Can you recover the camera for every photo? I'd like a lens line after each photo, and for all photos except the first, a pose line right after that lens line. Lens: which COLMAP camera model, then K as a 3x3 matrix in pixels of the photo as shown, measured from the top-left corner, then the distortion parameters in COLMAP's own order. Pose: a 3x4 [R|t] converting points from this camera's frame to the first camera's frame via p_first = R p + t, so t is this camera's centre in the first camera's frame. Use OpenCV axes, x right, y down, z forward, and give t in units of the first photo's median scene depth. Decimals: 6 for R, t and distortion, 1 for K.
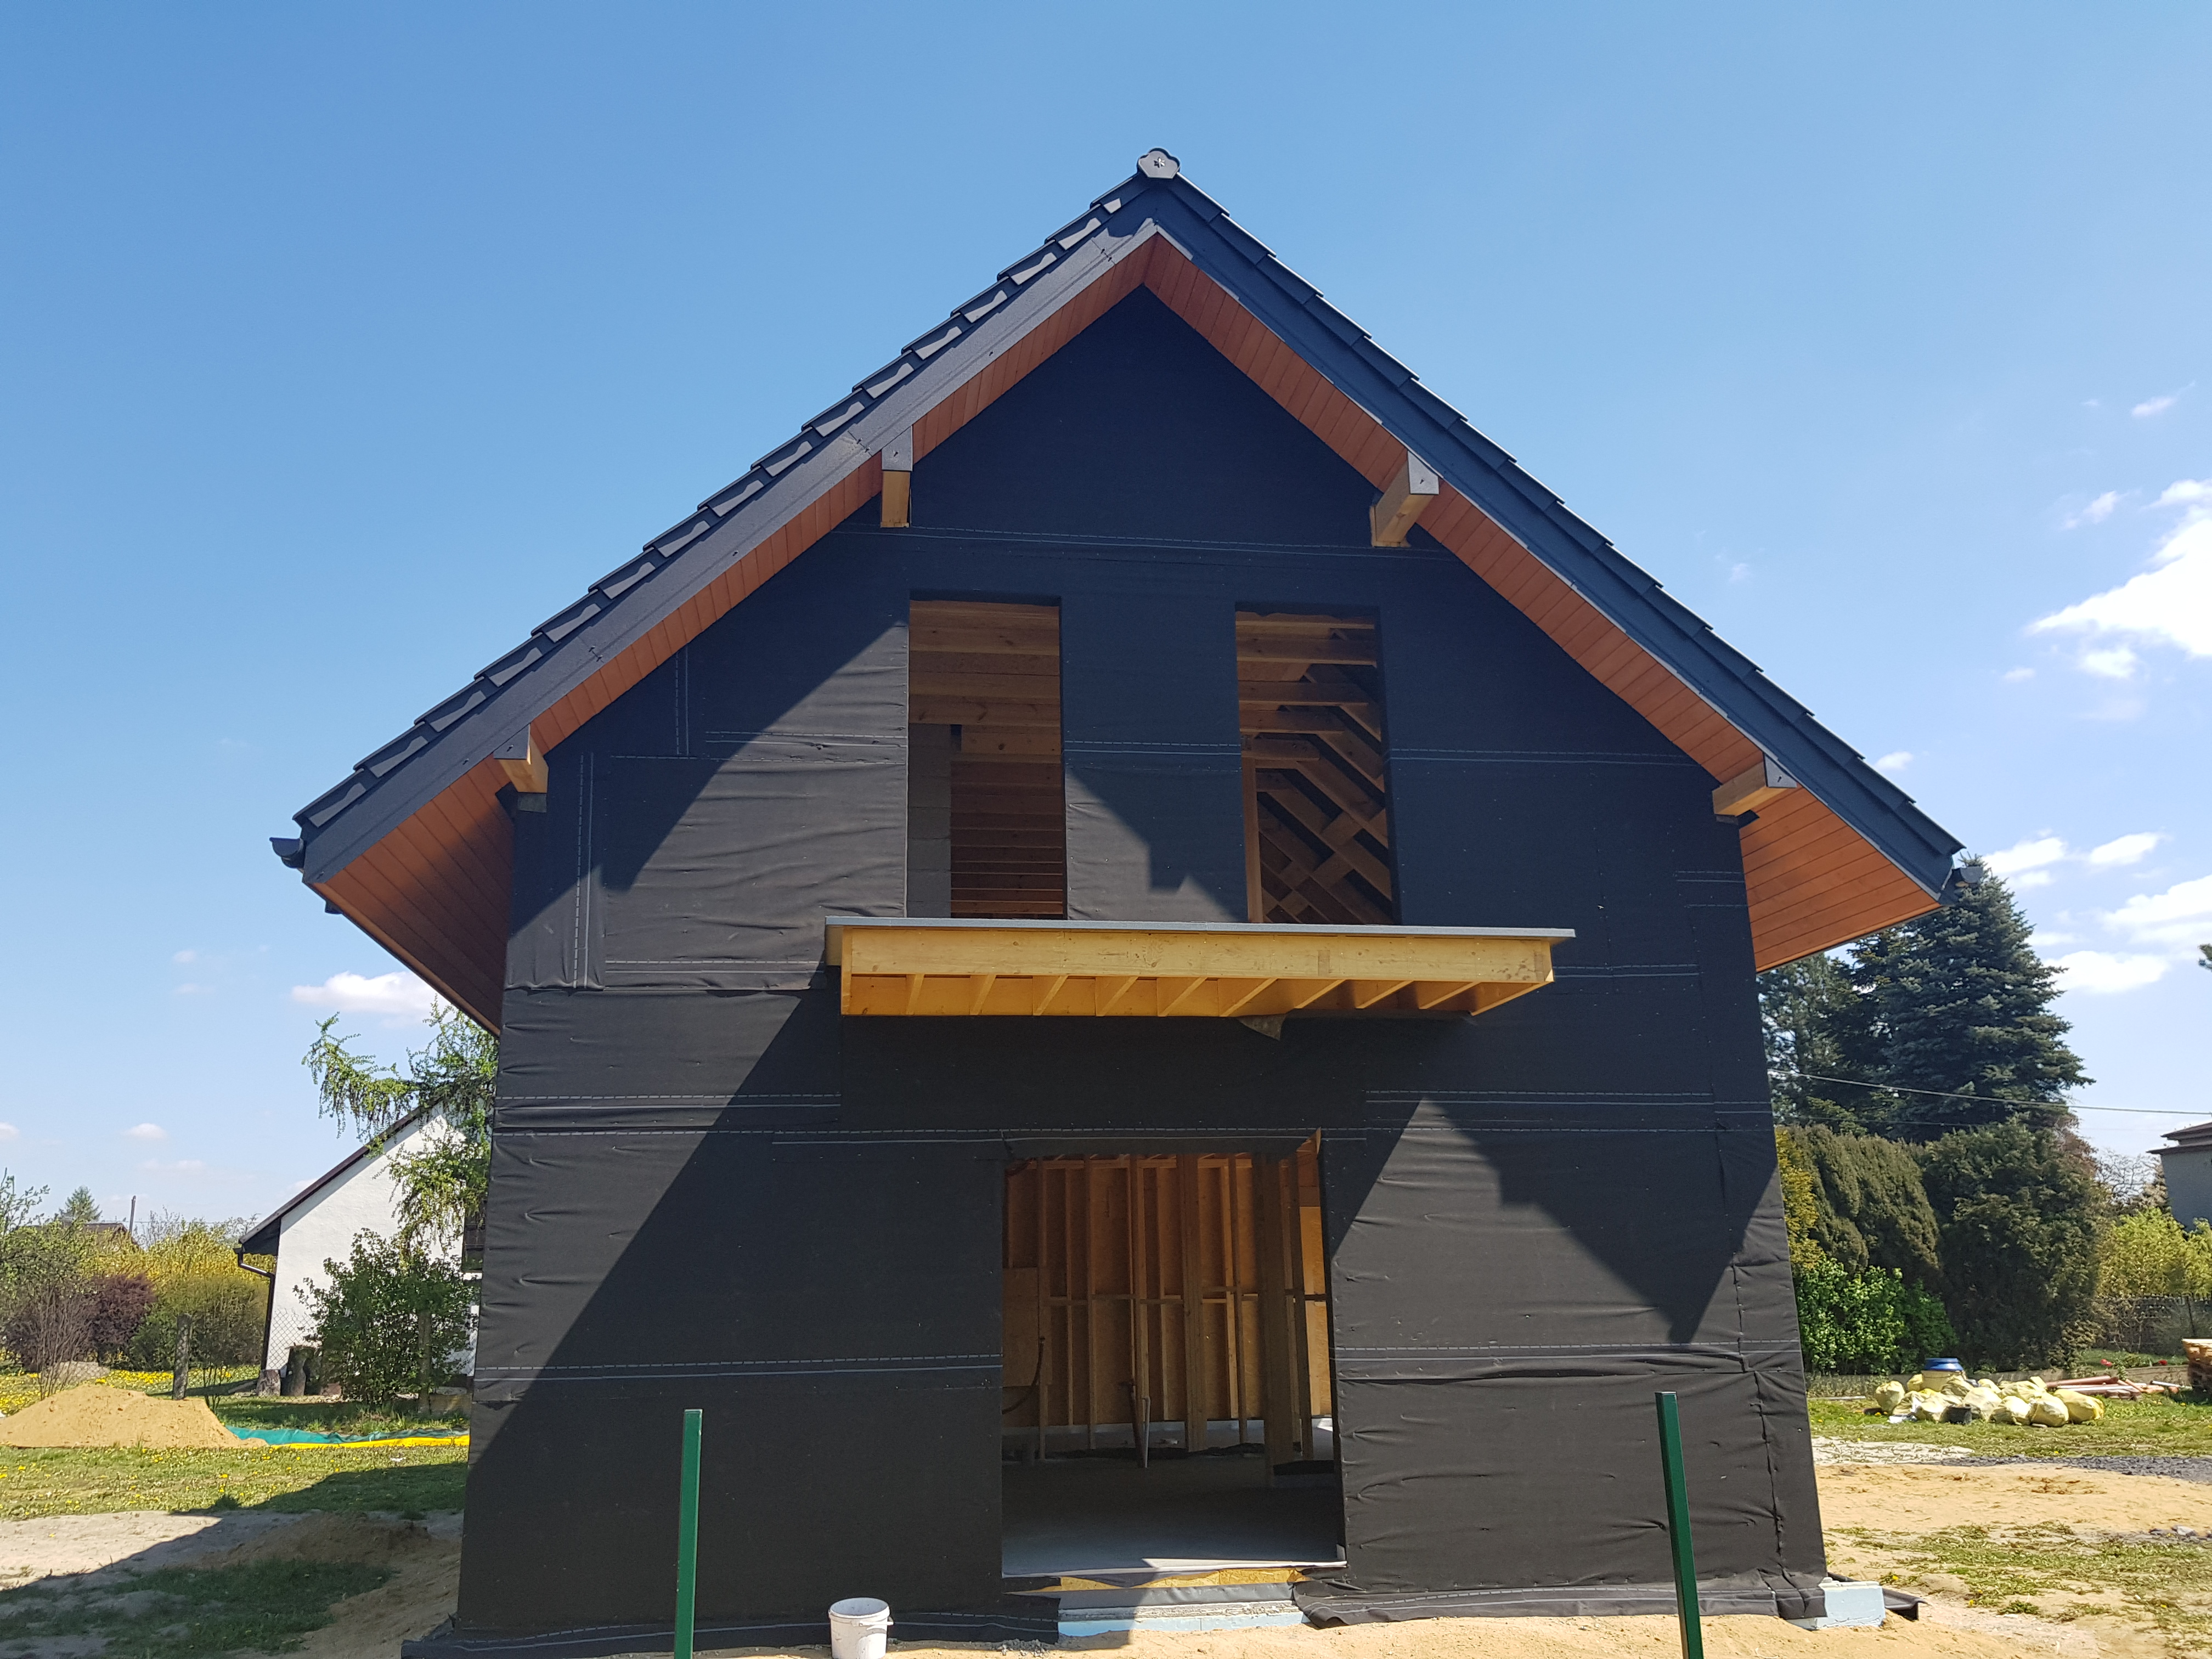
lens RADIAL K [[1716.7, 0, 1106.0], [0, 1716.7, 829.5], [0, 0, 1]] dist [0.066301, -0.174224]
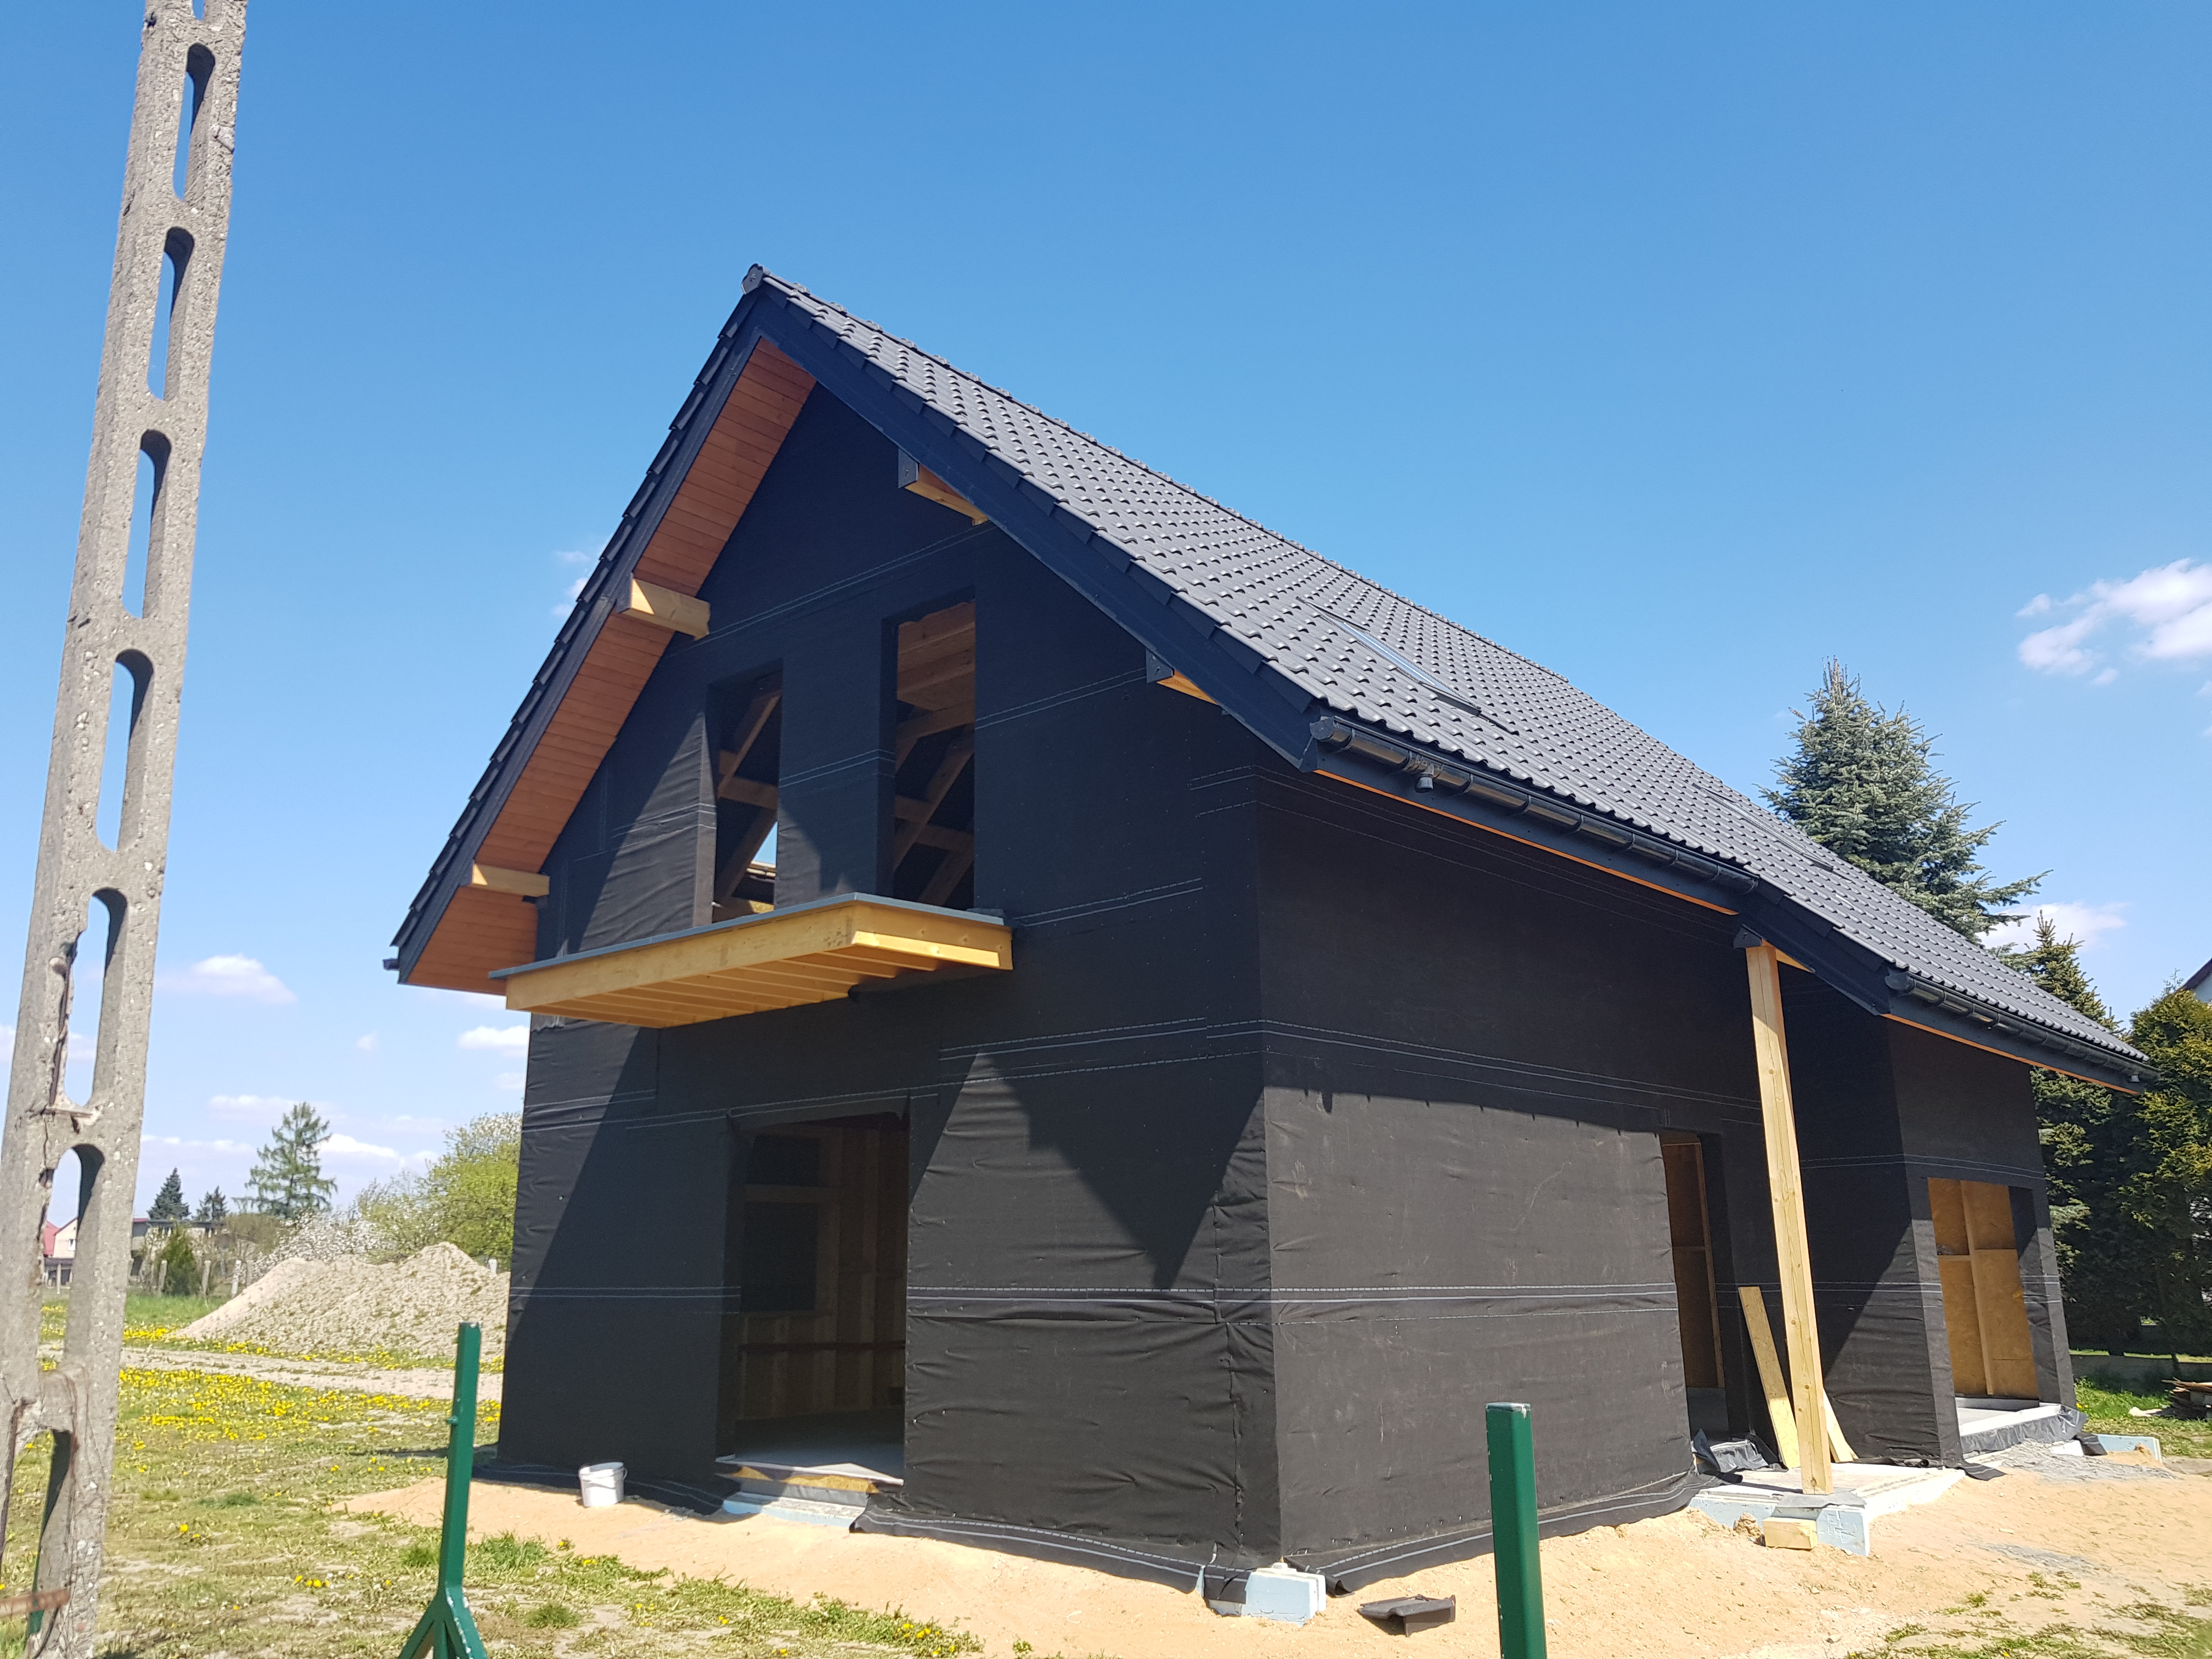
lens RADIAL K [[1716.7, 0, 1106.0], [0, 1716.7, 829.5], [0, 0, 1]] dist [0.066301, -0.174224]
pose [[0.646516, -0.176806, -0.742130, 1.046531], [0.197417, 0.978413, -0.061115, 0.104965], [0.736915, -0.106997, 0.667464, 0.381808]]
